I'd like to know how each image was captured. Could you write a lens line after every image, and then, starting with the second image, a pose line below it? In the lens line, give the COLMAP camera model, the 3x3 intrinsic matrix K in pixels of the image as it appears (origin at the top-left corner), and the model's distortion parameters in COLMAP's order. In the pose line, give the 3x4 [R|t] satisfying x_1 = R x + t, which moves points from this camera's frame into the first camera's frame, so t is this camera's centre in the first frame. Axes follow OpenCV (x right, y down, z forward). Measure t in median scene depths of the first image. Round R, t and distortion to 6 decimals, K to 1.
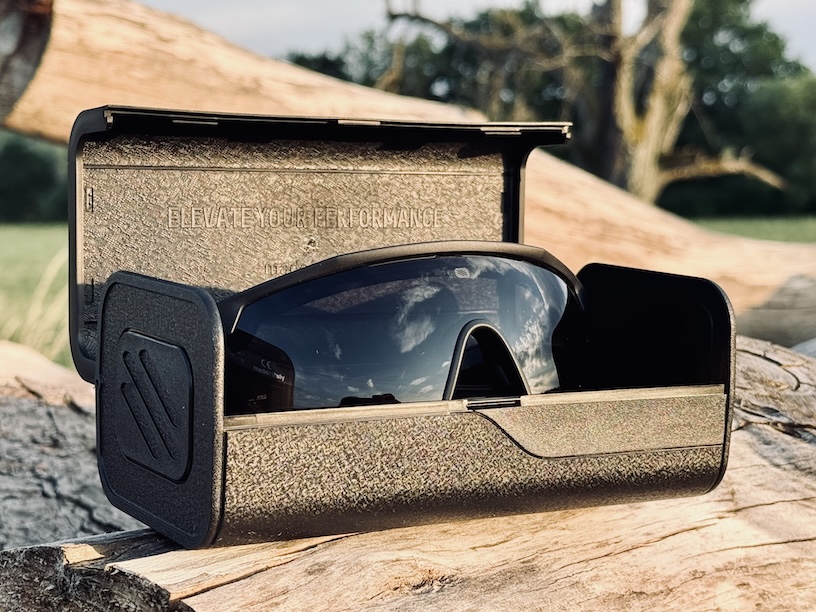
lens RADIAL K [[1651.3, 0, 408.0], [0, 1651.3, 306.0], [0, 0, 1]] dist [0.128784, 0.296585]
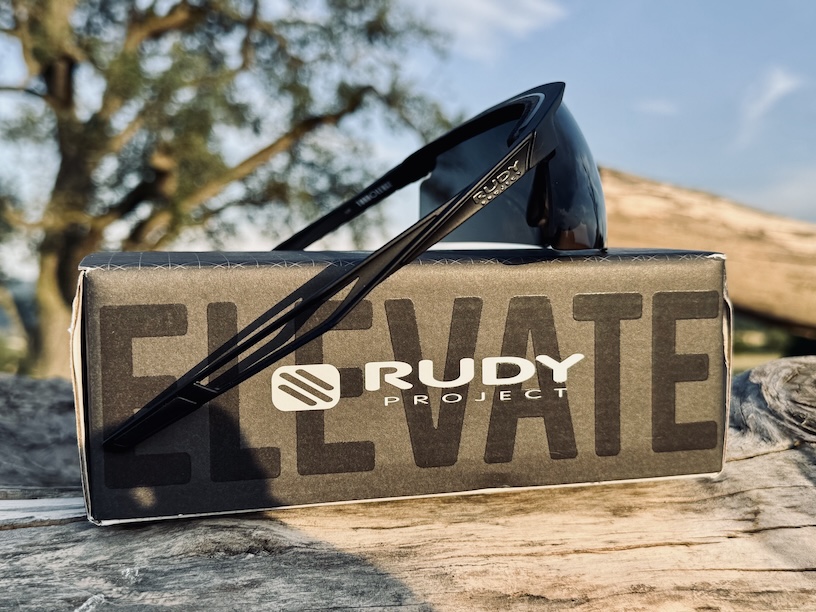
lens RADIAL K [[980.2, 0, 408.0], [0, 980.2, 306.0], [0, 0, 1]] dist [0.207516, -0.562526]
pose [[0.823964, -0.039768, -0.565245, 0.376595], [-0.025278, 0.993961, -0.106778, 0.065980], [0.566078, 0.102270, 0.817983, 0.447419]]
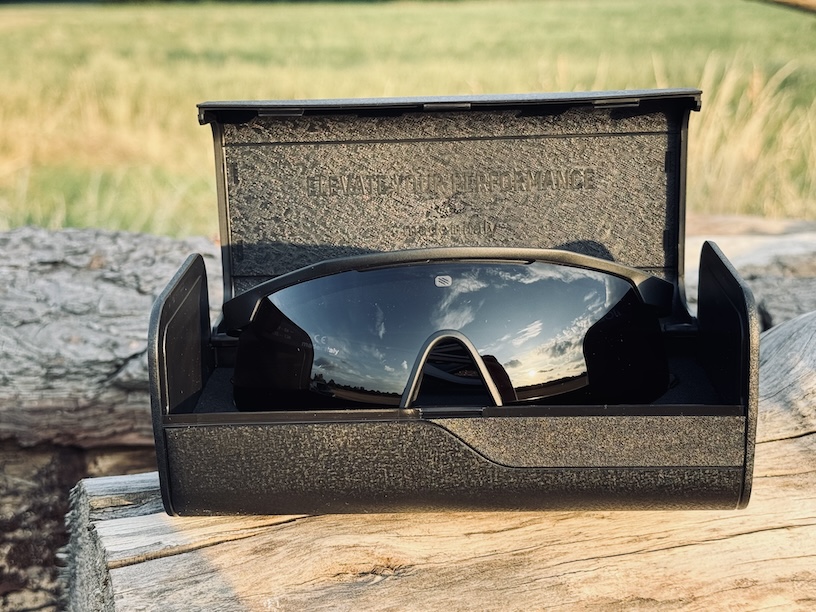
lens RADIAL K [[1354.6, 0, 408.0], [0, 1354.6, 306.0], [0, 0, 1]] dist [0.151592, -0.140385]
pose [[0.840466, 0.095606, -0.533364, 0.409215], [0.001469, 0.983906, 0.178681, -0.136701], [0.541863, -0.150959, 0.826799, 0.252785]]
